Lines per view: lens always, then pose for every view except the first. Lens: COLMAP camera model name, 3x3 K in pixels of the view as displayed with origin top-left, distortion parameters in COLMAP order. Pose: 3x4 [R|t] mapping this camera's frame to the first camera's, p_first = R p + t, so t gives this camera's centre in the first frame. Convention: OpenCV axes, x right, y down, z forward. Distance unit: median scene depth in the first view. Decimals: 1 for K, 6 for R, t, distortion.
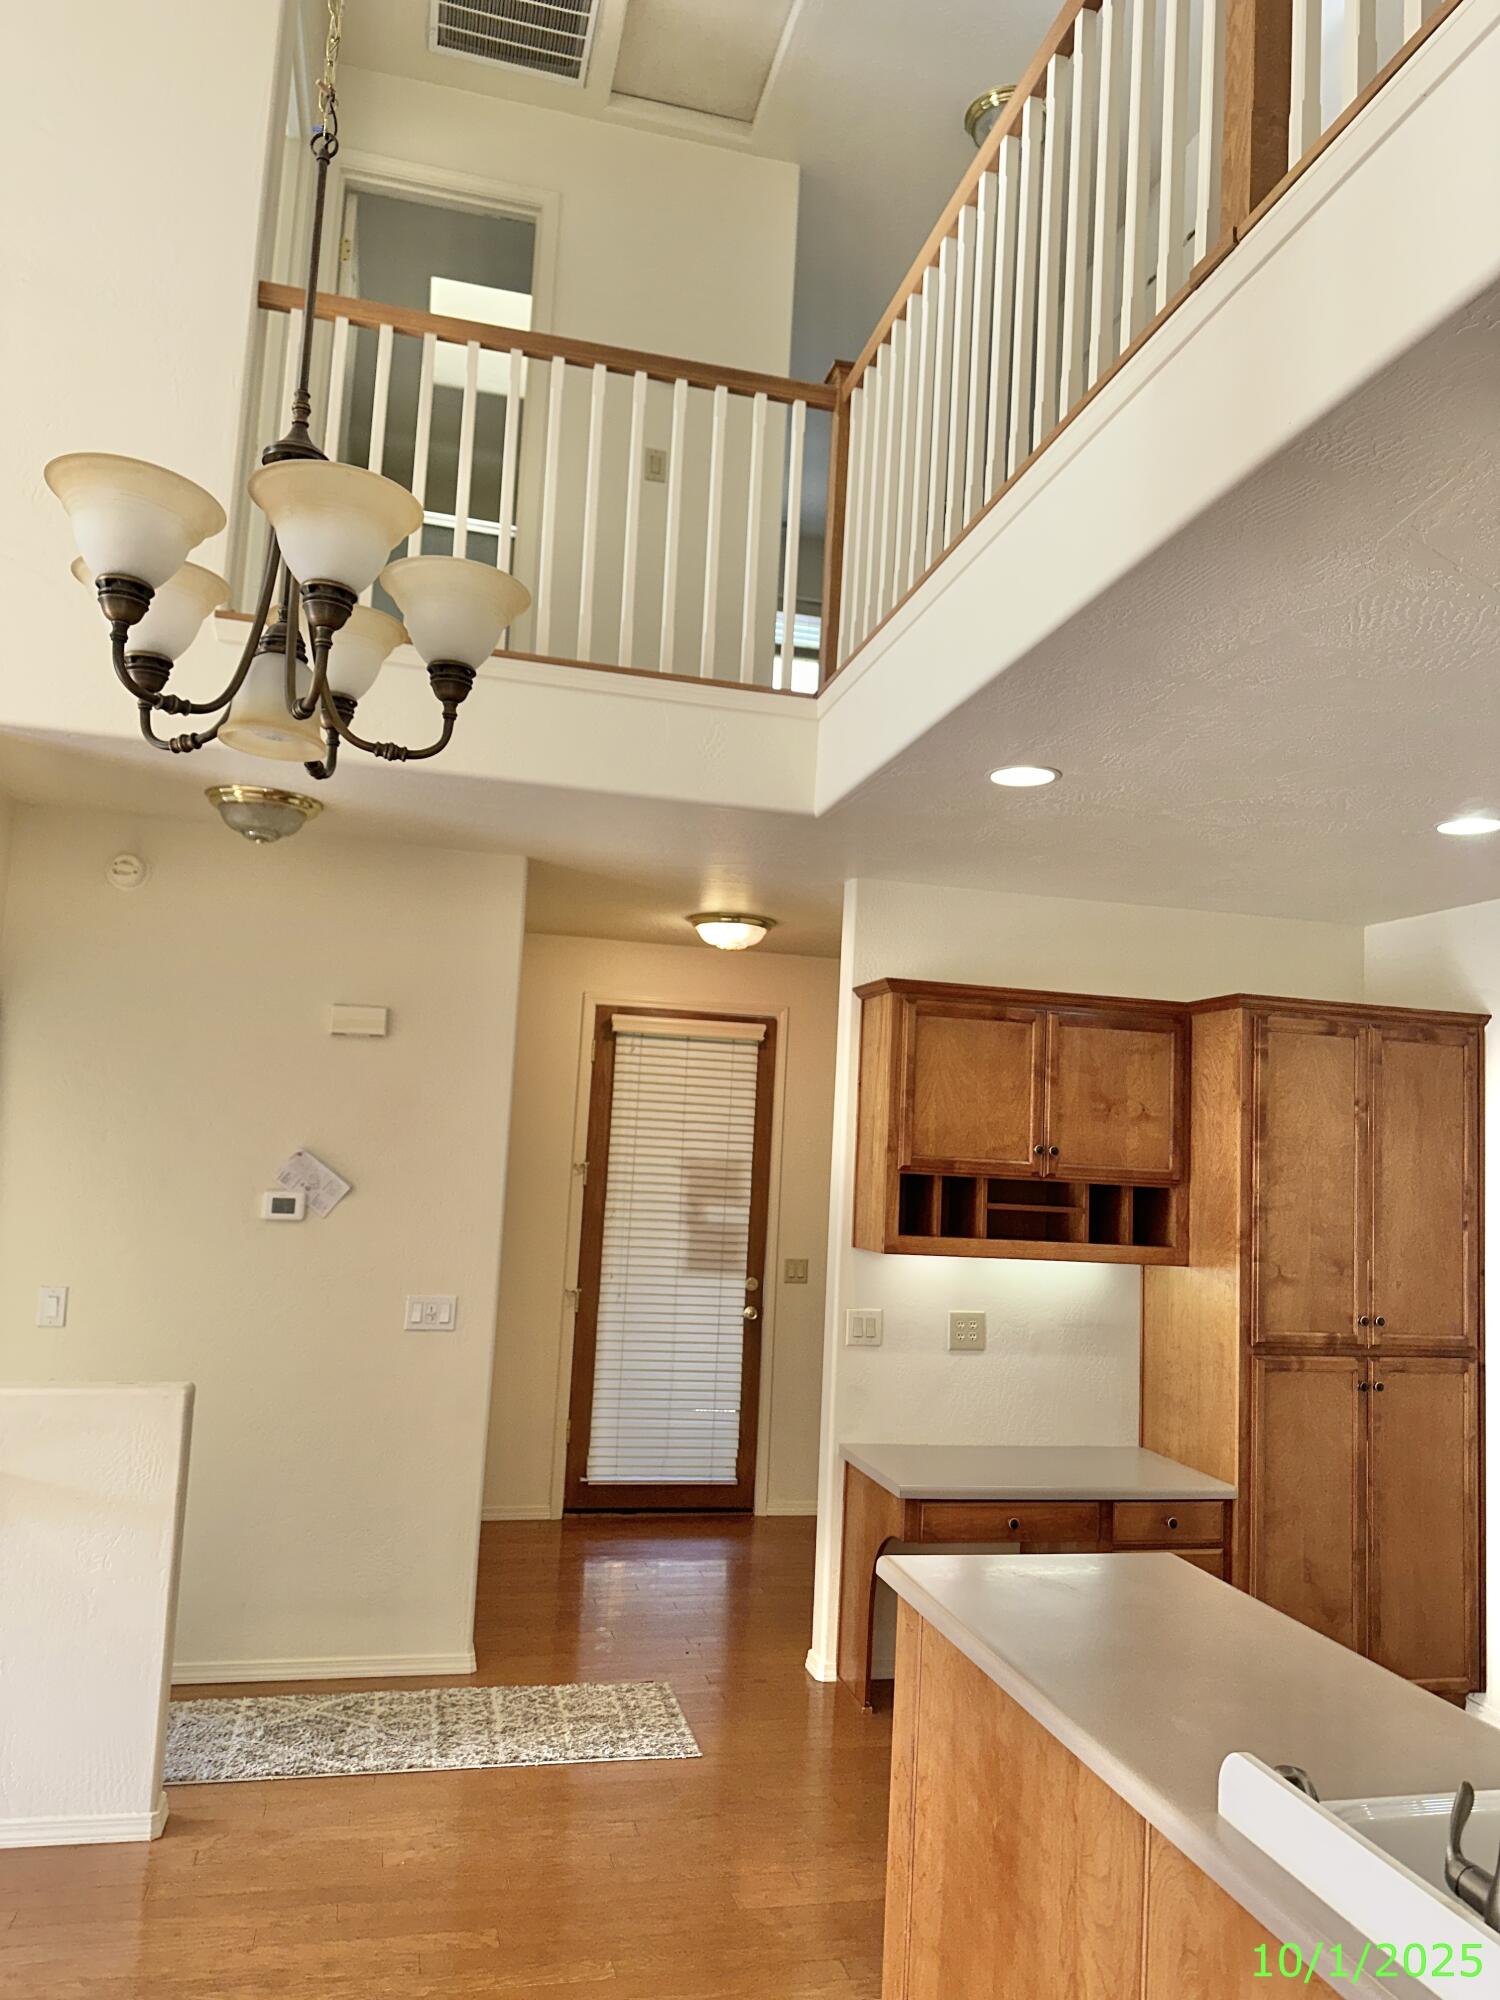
lens RADIAL K [[1406.3, 0, 701.6], [0, 1406.3, 995.1], [0, 0, 1]] dist [0.053378, -0.057825]
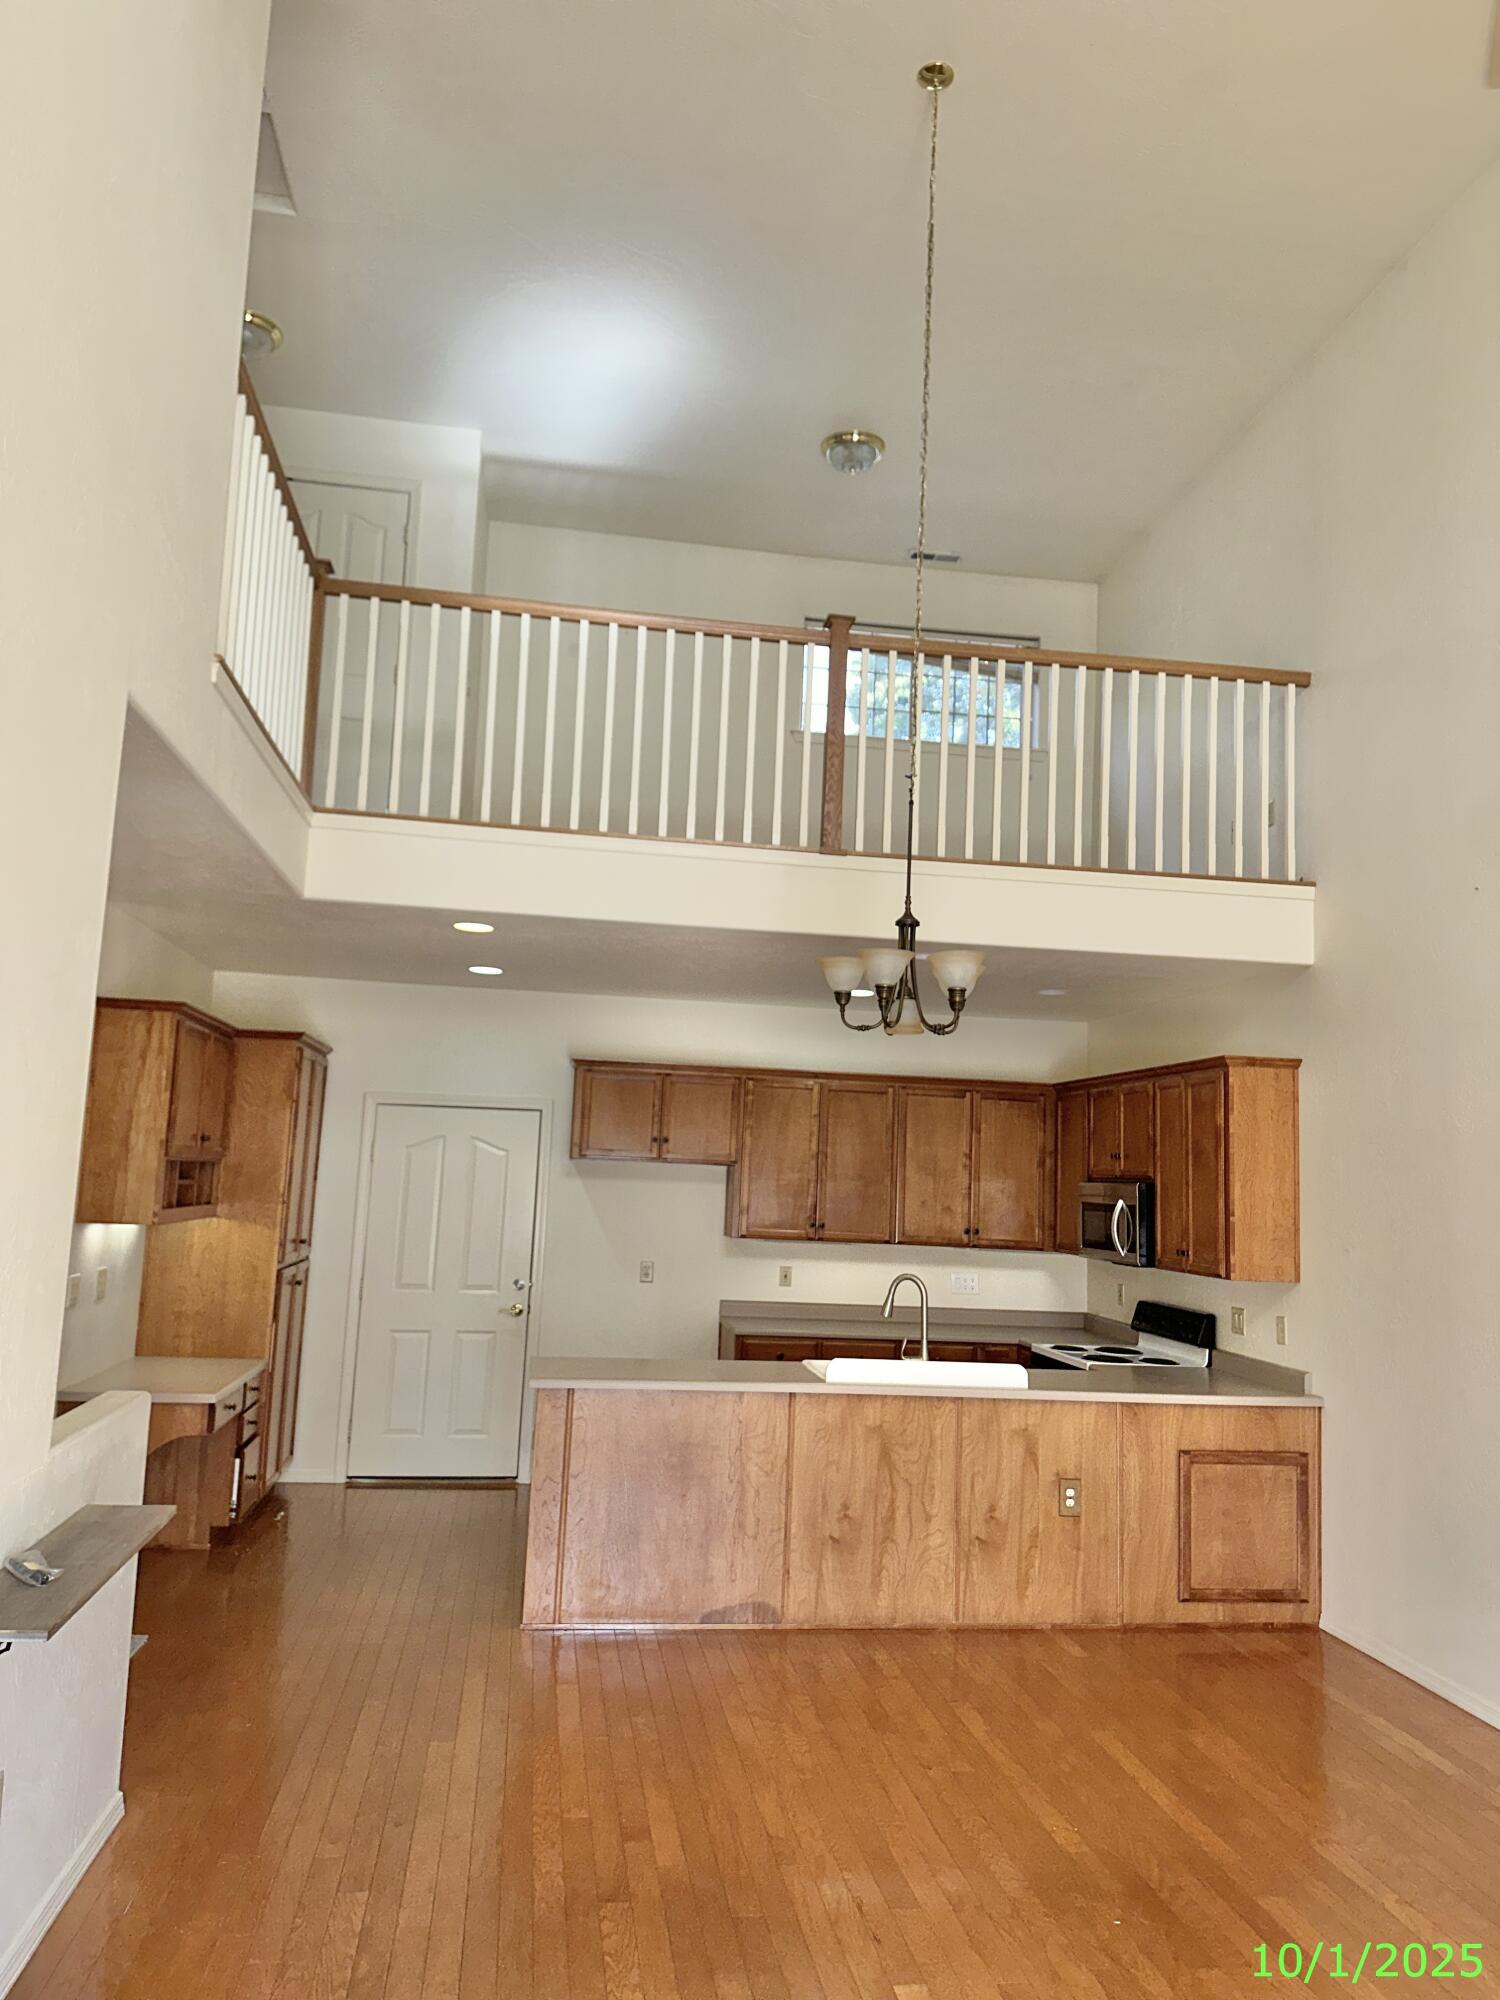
lens RADIAL K [[1406.3, 0, 747.9], [0, 1406.3, 1004.7], [0, 0, 1]] dist [0.053378, -0.057825]
pose [[0.074523, 0.077269, 0.994221, -1.046177], [-0.142115, 0.987640, -0.066105, 0.003164], [-0.987041, -0.136367, 0.084583, 0.402291]]
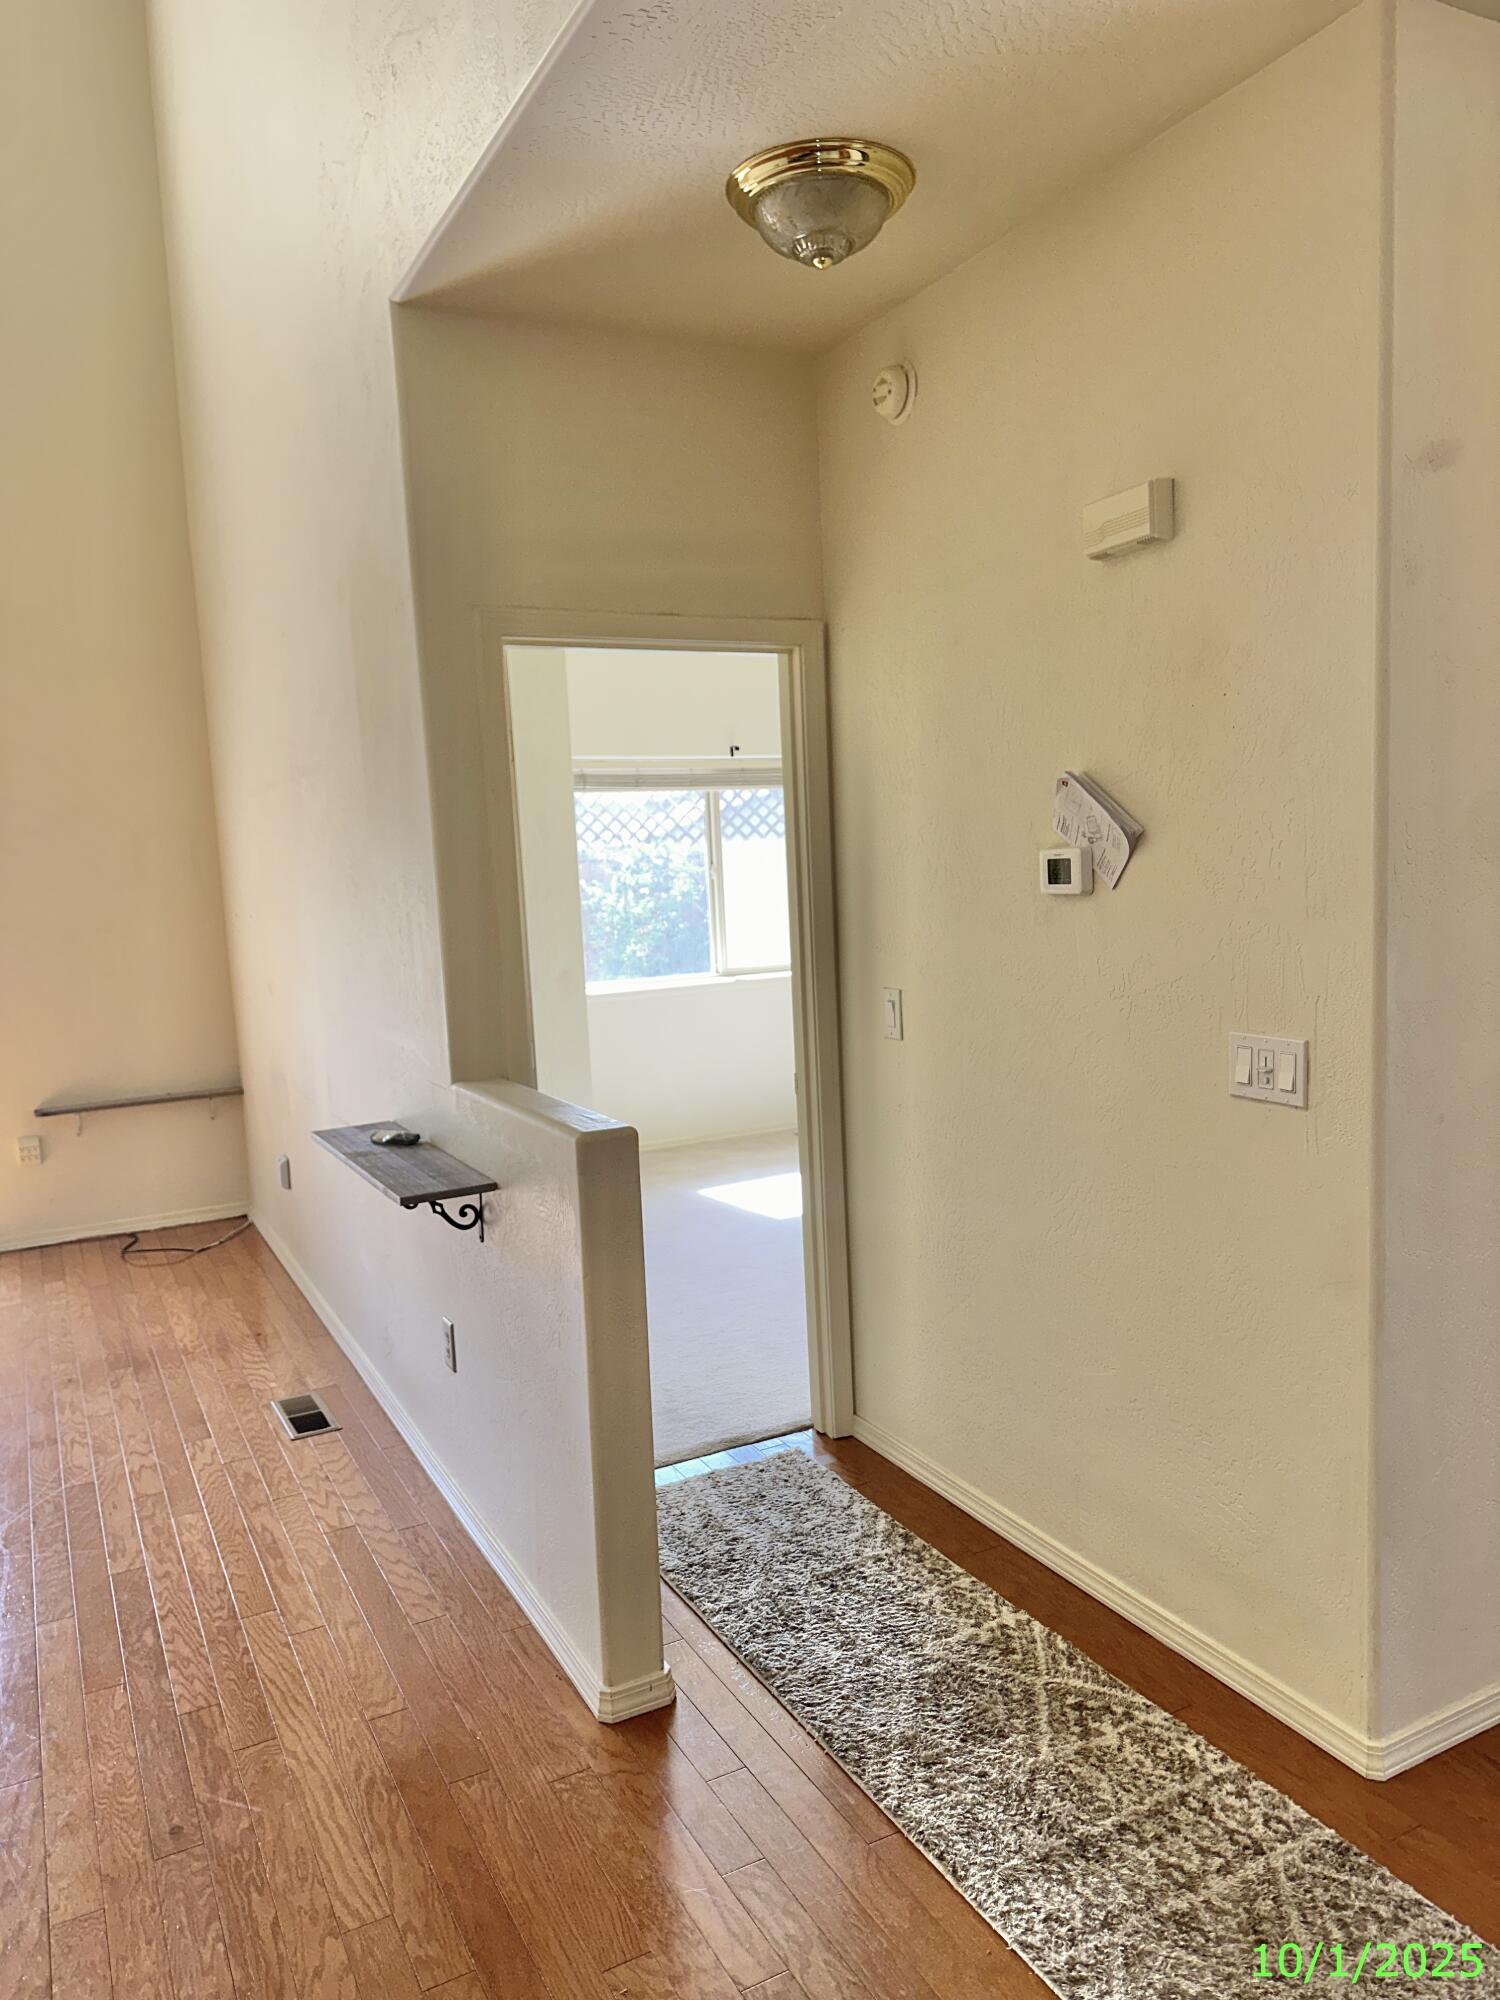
lens RADIAL K [[1406.3, 0, 782.0], [0, 1406.3, 1004.2], [0, 0, 1]] dist [0.053378, -0.057825]
pose [[0.272060, 0.042934, -0.961322, 0.246568], [0.159187, 0.983232, 0.088964, 0.130491], [0.949022, -0.177234, 0.260664, 0.711674]]
